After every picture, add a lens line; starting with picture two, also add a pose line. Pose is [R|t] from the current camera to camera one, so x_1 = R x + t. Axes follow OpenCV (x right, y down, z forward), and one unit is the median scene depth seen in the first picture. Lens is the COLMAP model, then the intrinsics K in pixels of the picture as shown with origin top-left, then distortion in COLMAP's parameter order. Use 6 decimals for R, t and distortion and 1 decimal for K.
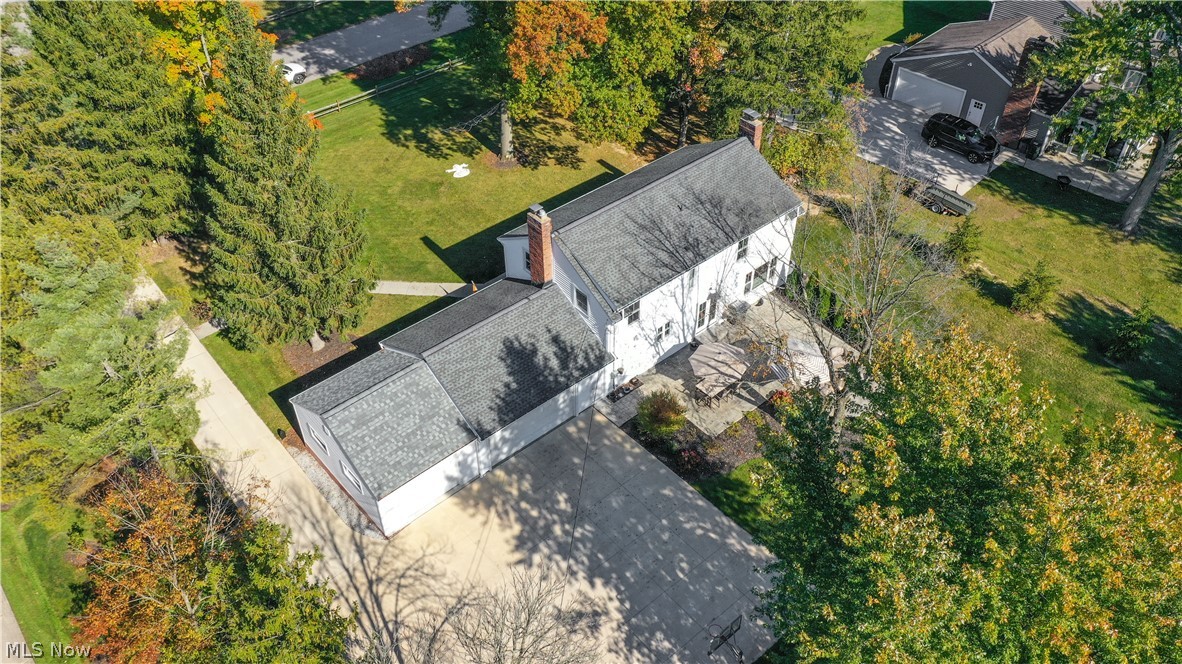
lens RADIAL K [[935.7, 0, 594.1], [0, 935.7, 331.3], [0, 0, 1]] dist [0.027887, -0.003574]
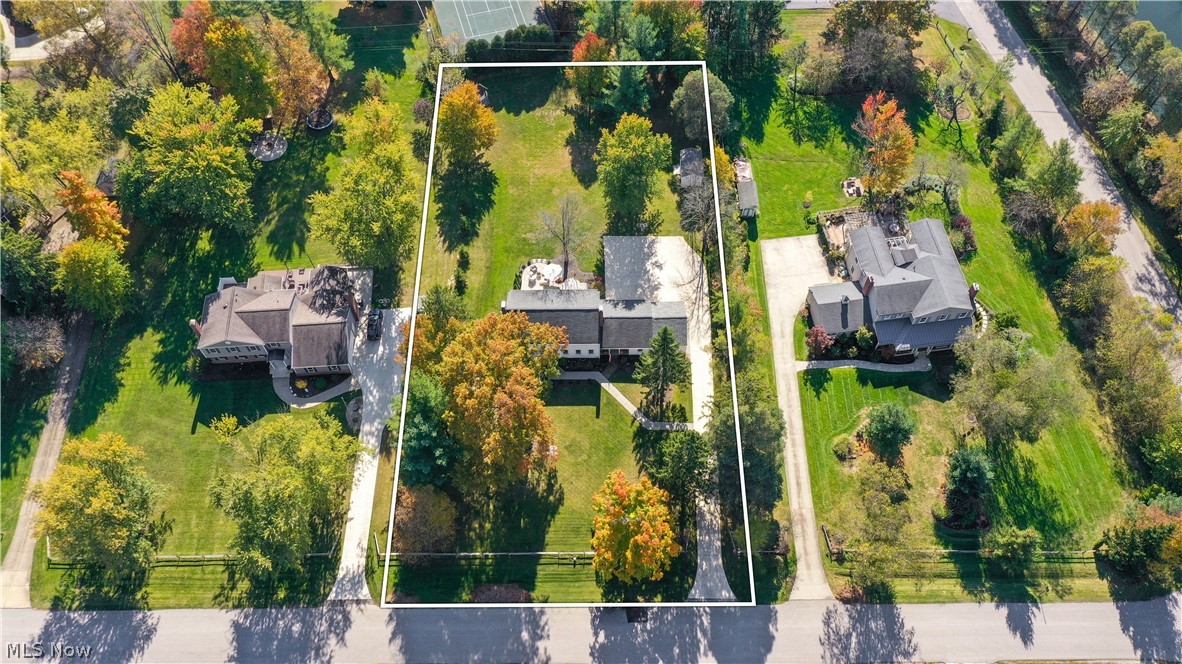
lens RADIAL K [[935.7, 0, 587.8], [0, 935.7, 332.3], [0, 0, 1]] dist [0.027887, -0.003574]
pose [[-0.758882, -0.557806, 0.336080, -1.042377], [0.441039, -0.060514, 0.895445, -2.755635], [-0.479148, 0.827762, 0.291937, 0.186394]]
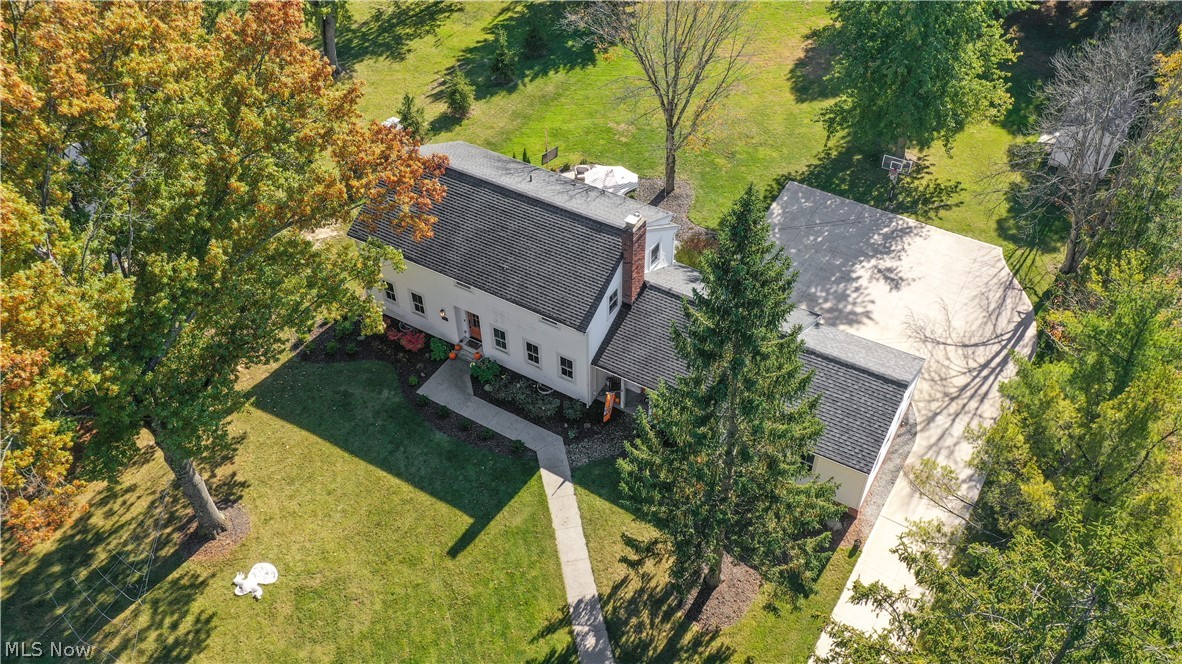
lens RADIAL K [[935.7, 0, 595.0], [0, 935.7, 333.7], [0, 0, 1]] dist [0.027887, -0.003574]
pose [[-0.309504, -0.641409, 0.701999, -0.729436], [0.639099, 0.406329, 0.653031, -0.671498], [-0.704102, 0.650762, 0.284163, 0.796587]]
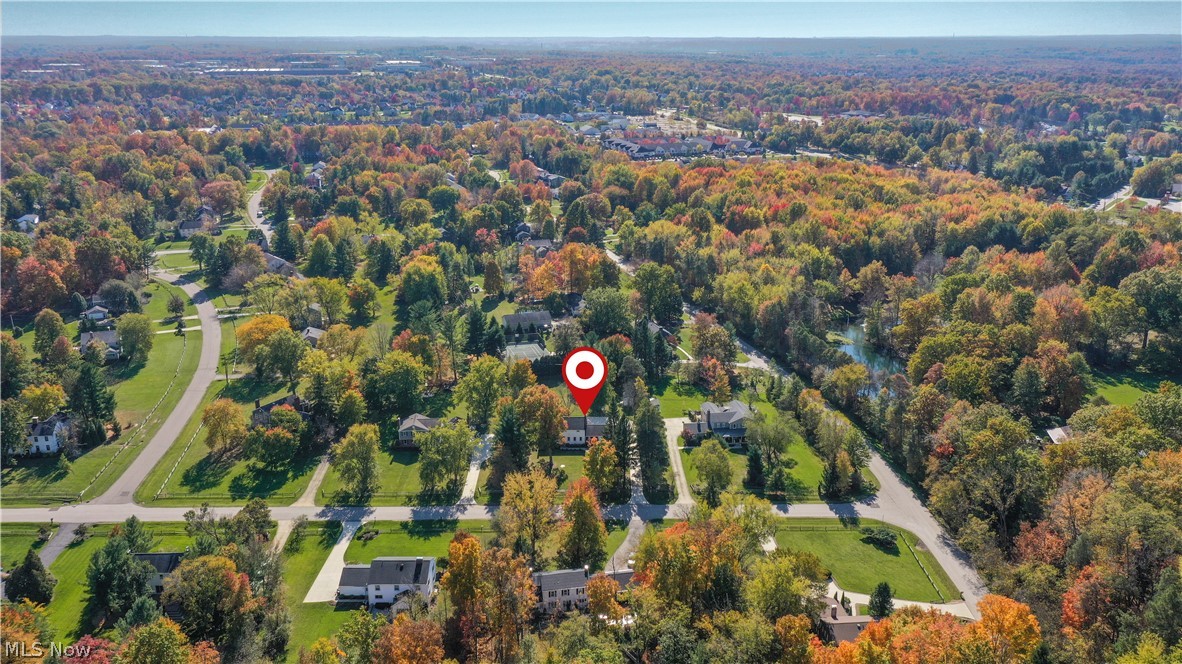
lens RADIAL K [[935.7, 0, 591.4], [0, 935.7, 331.7], [0, 0, 1]] dist [0.027887, -0.003574]
pose [[-0.767225, -0.180830, 0.615358, -3.881546], [0.430366, 0.566230, 0.702971, -4.905201], [-0.475553, 0.804167, -0.356602, 2.721565]]
